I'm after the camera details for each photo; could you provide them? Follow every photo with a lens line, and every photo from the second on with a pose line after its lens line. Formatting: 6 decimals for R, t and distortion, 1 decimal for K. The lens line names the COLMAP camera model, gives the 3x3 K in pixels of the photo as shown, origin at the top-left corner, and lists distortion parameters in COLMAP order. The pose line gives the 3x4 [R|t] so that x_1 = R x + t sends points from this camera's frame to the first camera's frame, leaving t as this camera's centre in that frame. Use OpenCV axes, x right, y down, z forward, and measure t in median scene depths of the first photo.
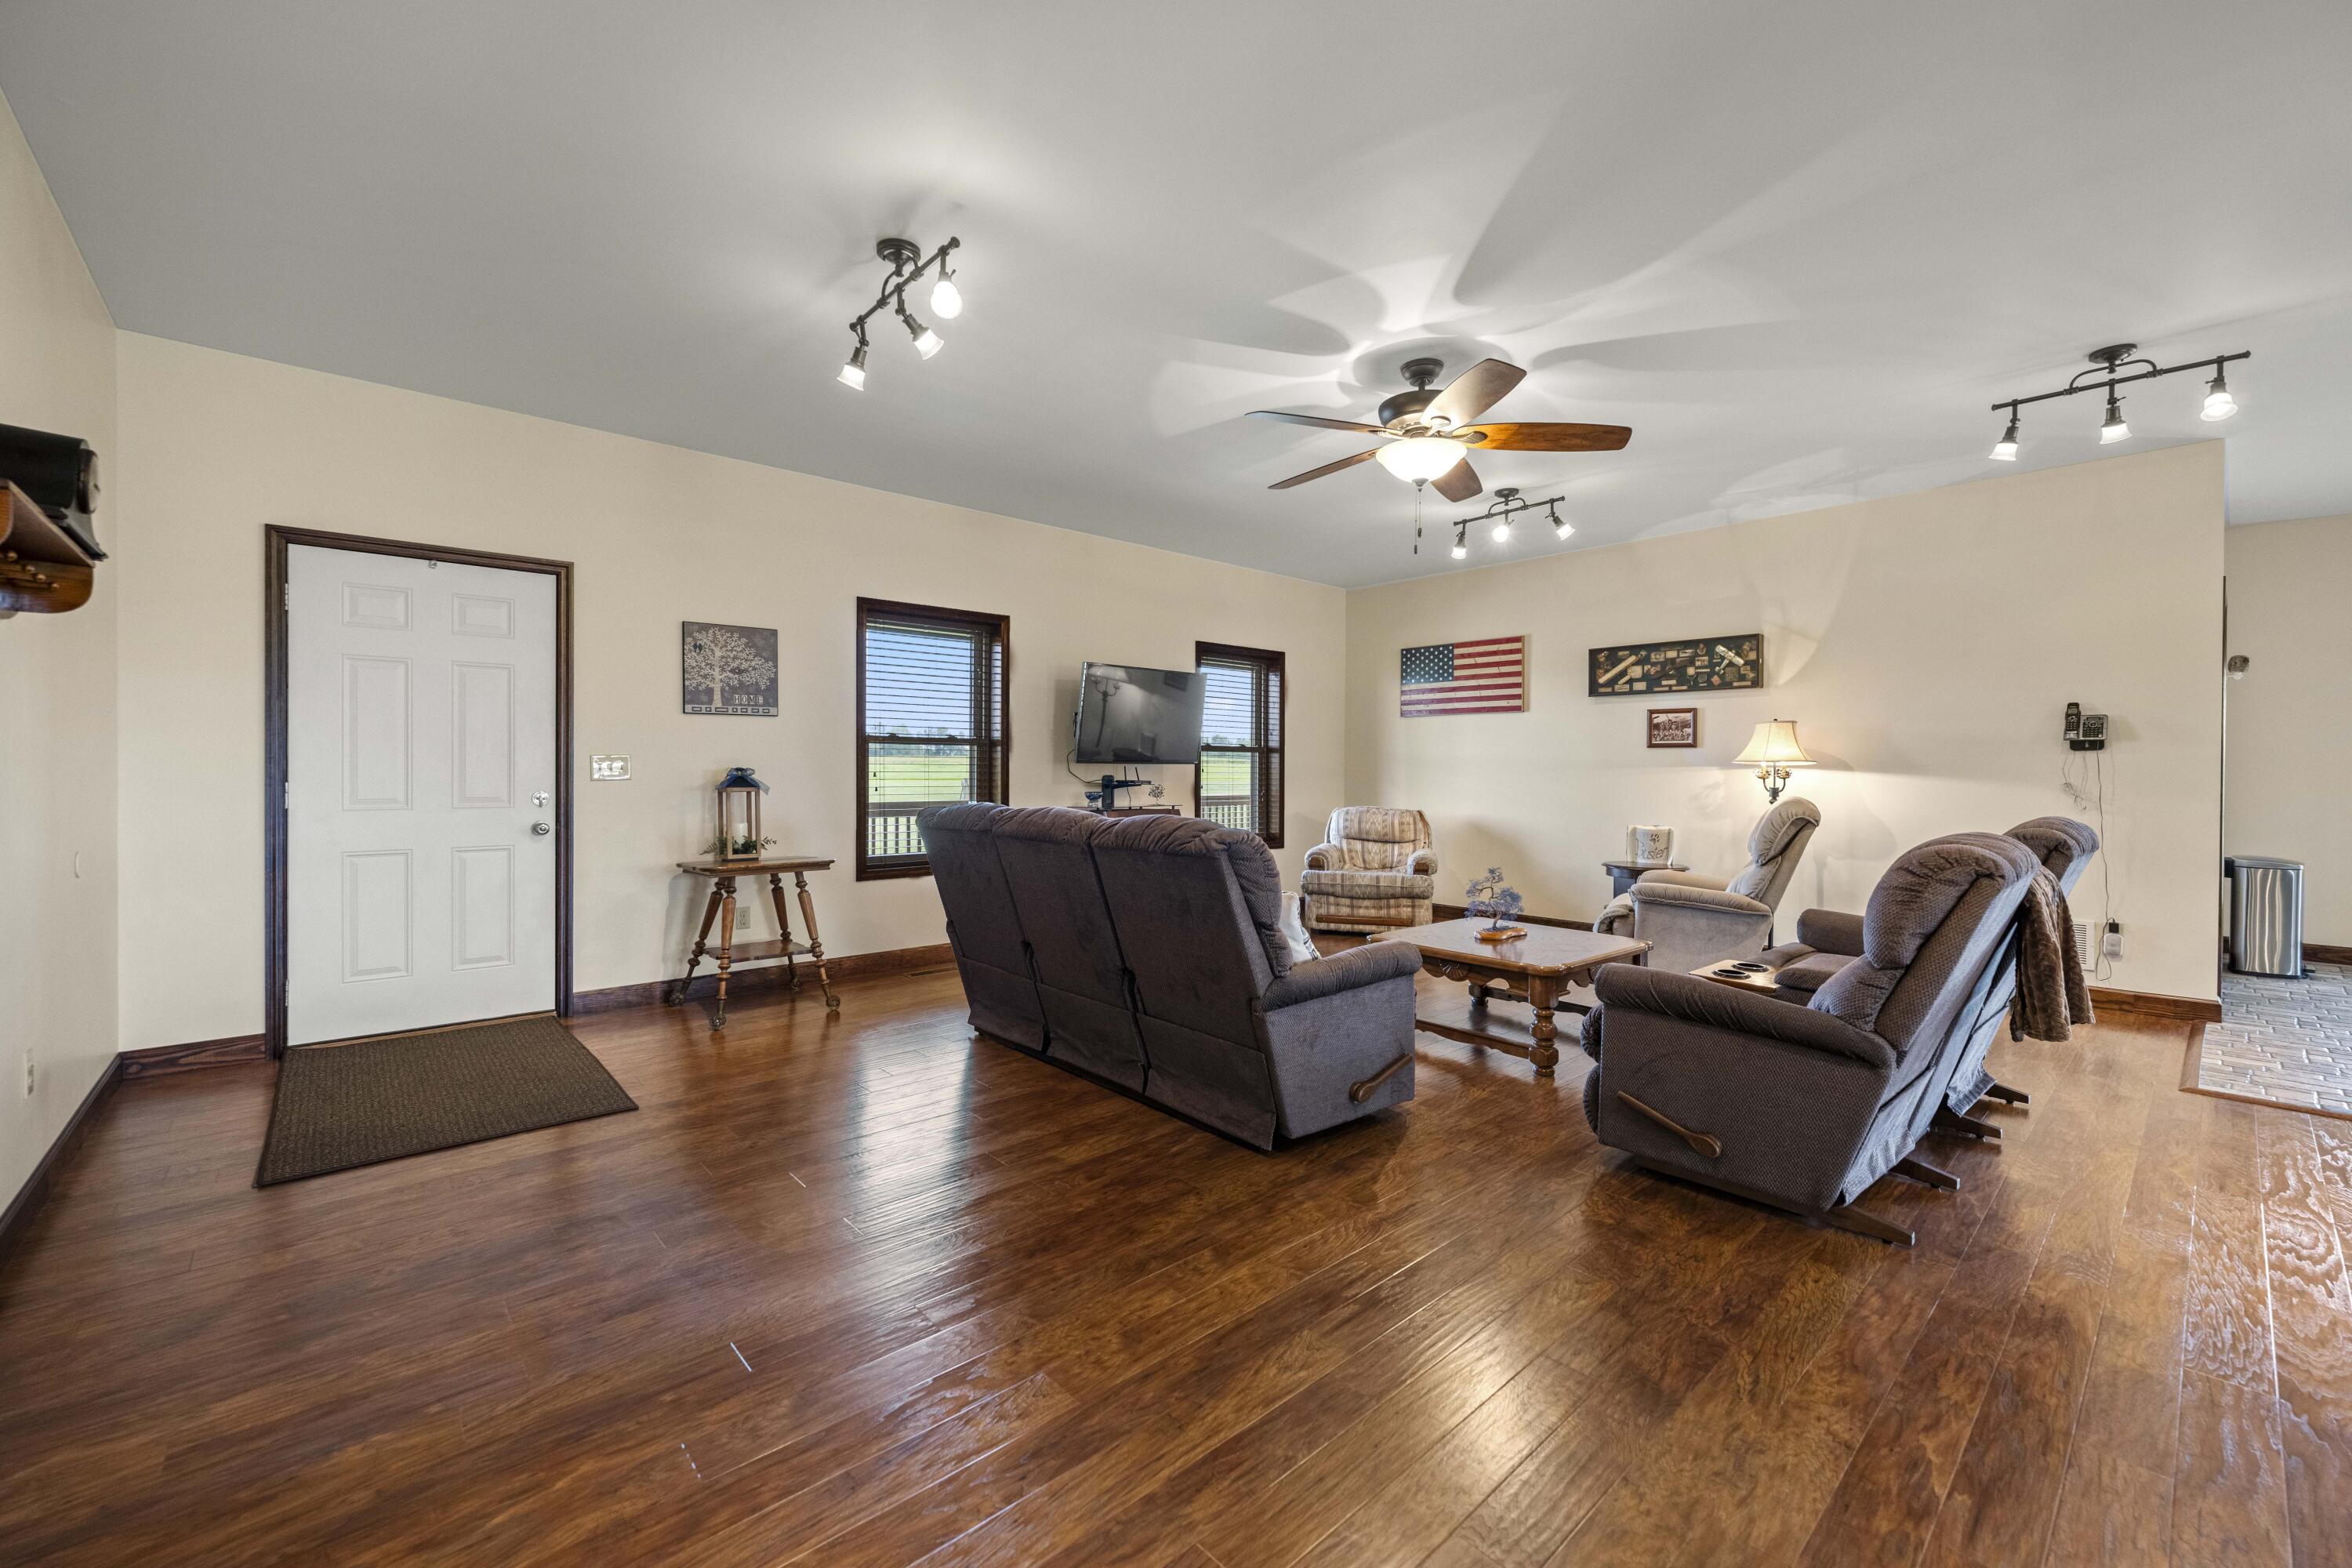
lens RADIAL K [[949.9, 0, 1171.6], [0, 949.9, 769.9], [0, 0, 1]] dist [0.000815, -0.000037]
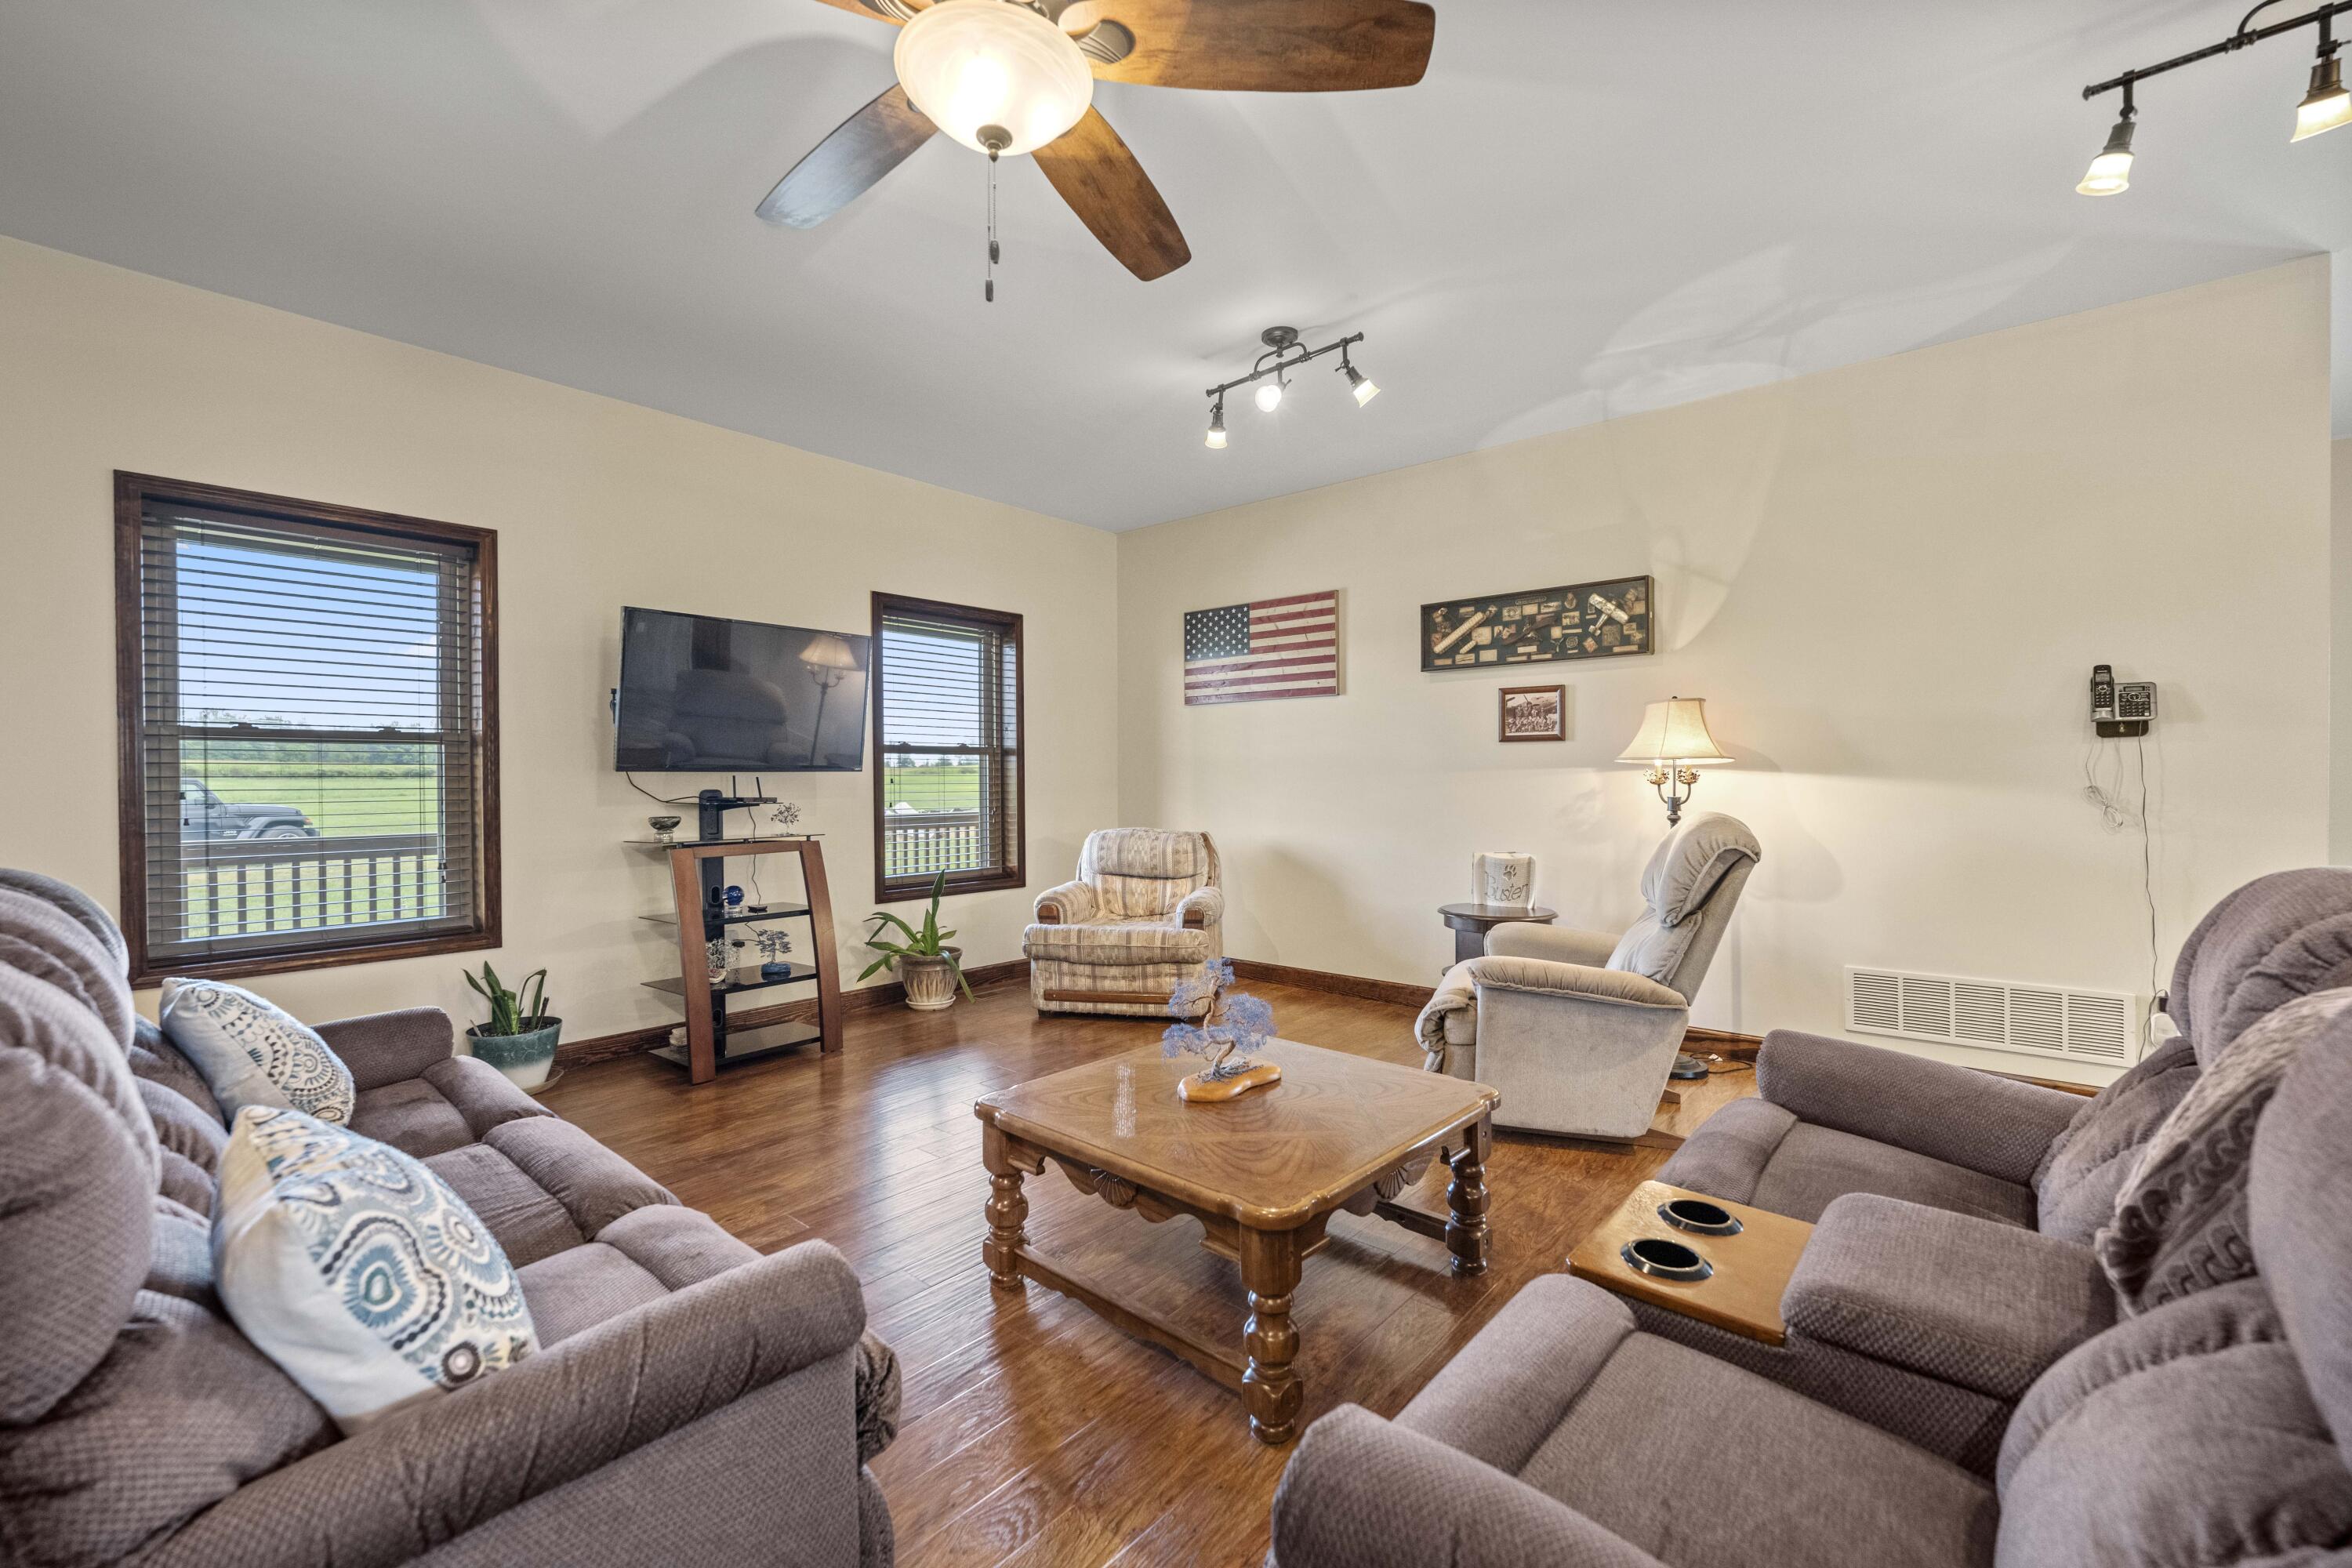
lens RADIAL K [[969.1, 0, 1169.7], [0, 969.1, 777.9], [0, 0, 1]] dist [-0.000509, 0.000221]
pose [[0.992267, -0.010791, 0.123650, 0.167467], [0.010855, 0.999941, 0.000154, 0.000796], [-0.123645, 0.001189, 0.992326, 0.314074]]
